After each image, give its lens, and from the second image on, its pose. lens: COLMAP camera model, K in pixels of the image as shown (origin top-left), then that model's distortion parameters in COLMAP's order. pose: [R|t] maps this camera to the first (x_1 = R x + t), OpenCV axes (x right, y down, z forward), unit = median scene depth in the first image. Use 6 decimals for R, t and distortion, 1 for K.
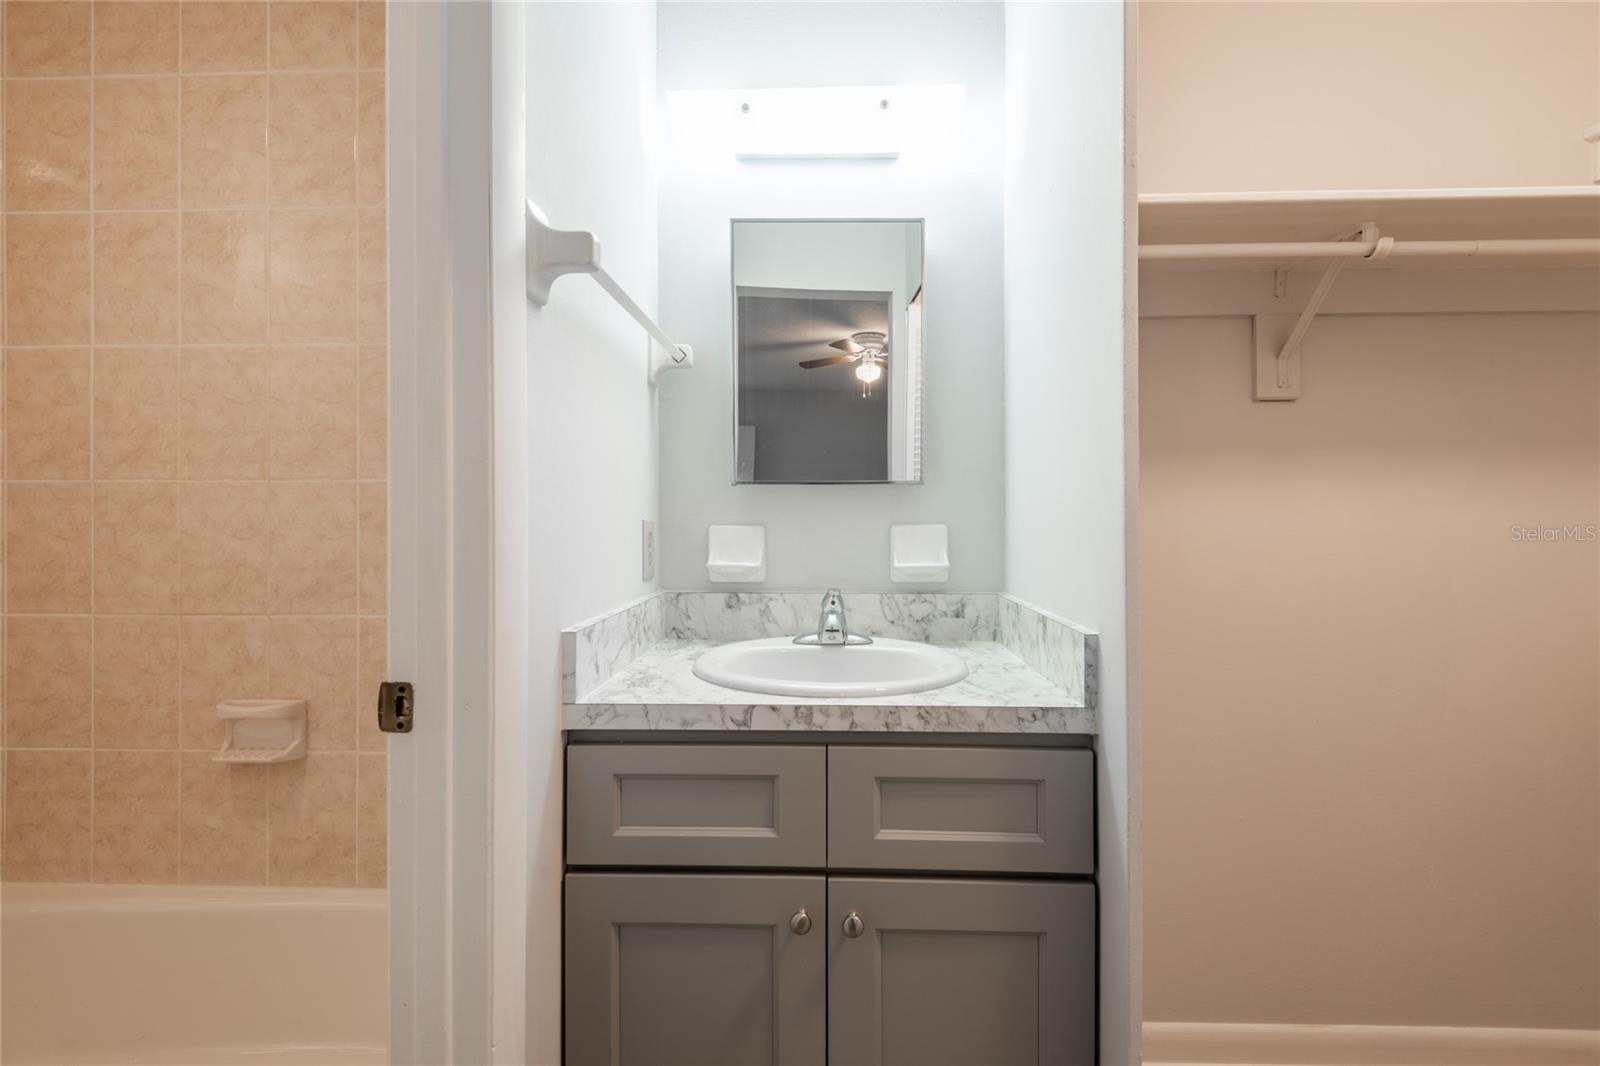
lens RADIAL K [[724.3, 0, 815.9], [0, 724.3, 518.9], [0, 0, 1]] dist [0.036575, -0.022918]
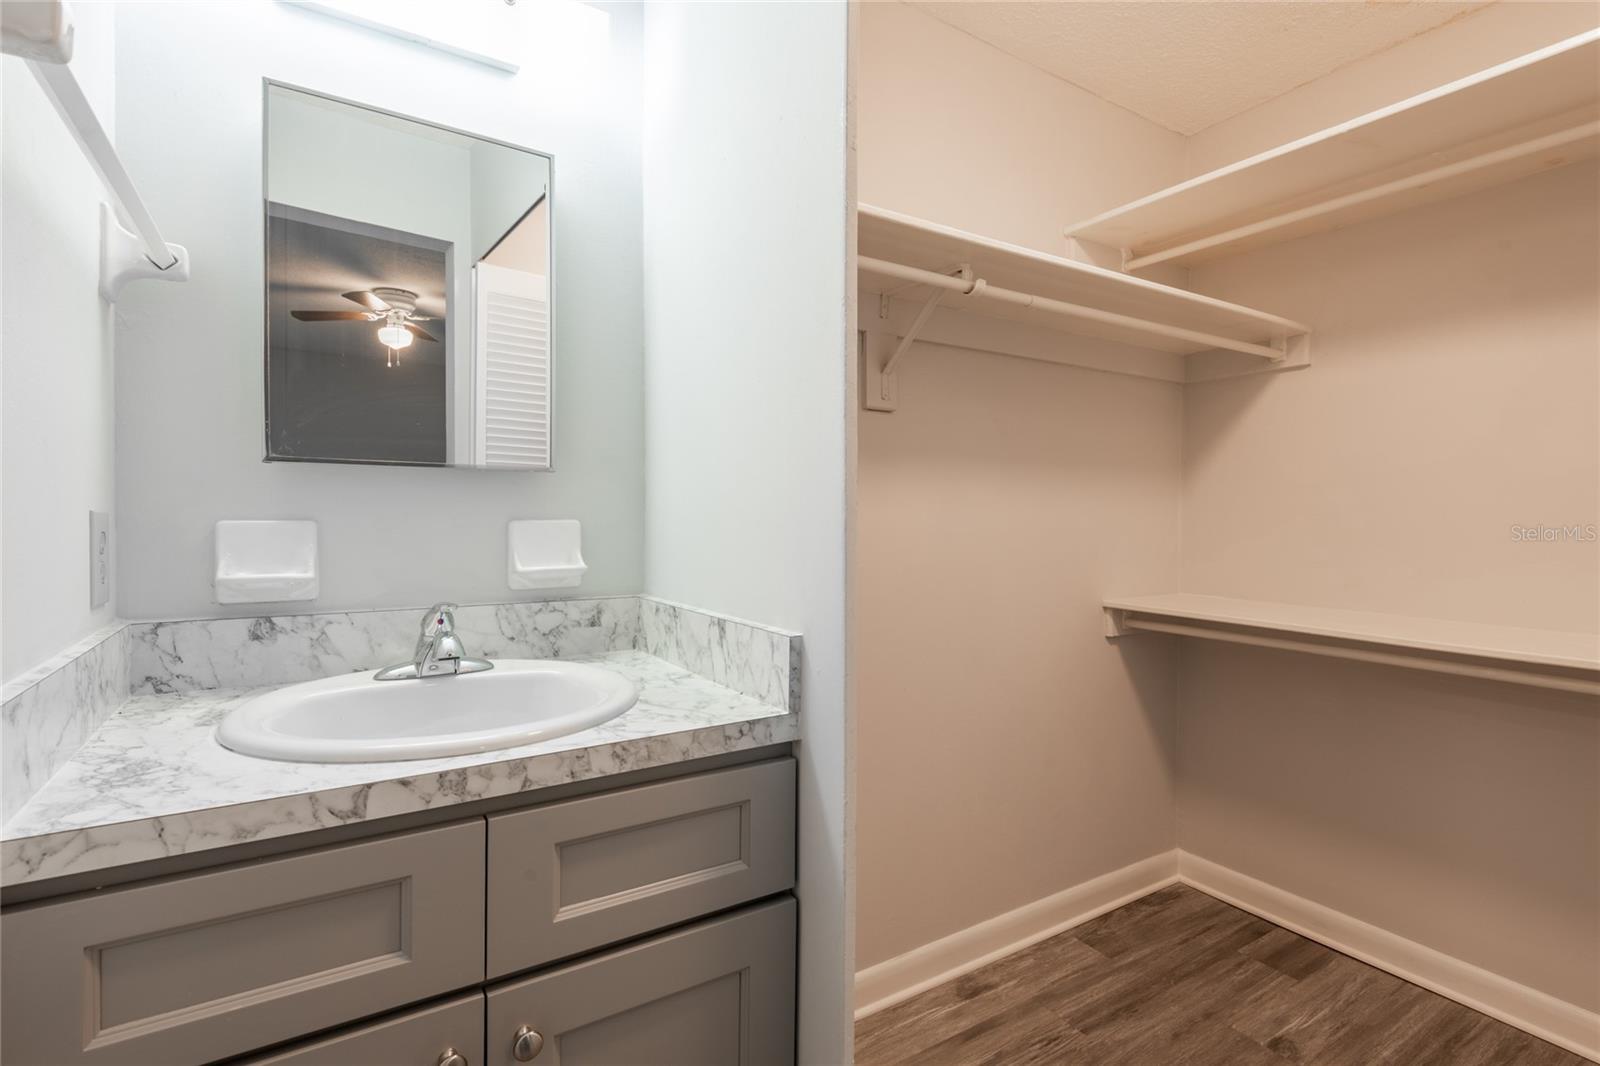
lens RADIAL K [[726.7, 0, 794.8], [0, 726.7, 520.3], [0, 0, 1]] dist [0.022247, -0.016651]
pose [[0.819226, 0.001706, 0.573469, -0.117984], [-0.006794, 0.999954, 0.006732, 0.001189], [-0.573431, -0.009411, 0.819200, 0.161048]]
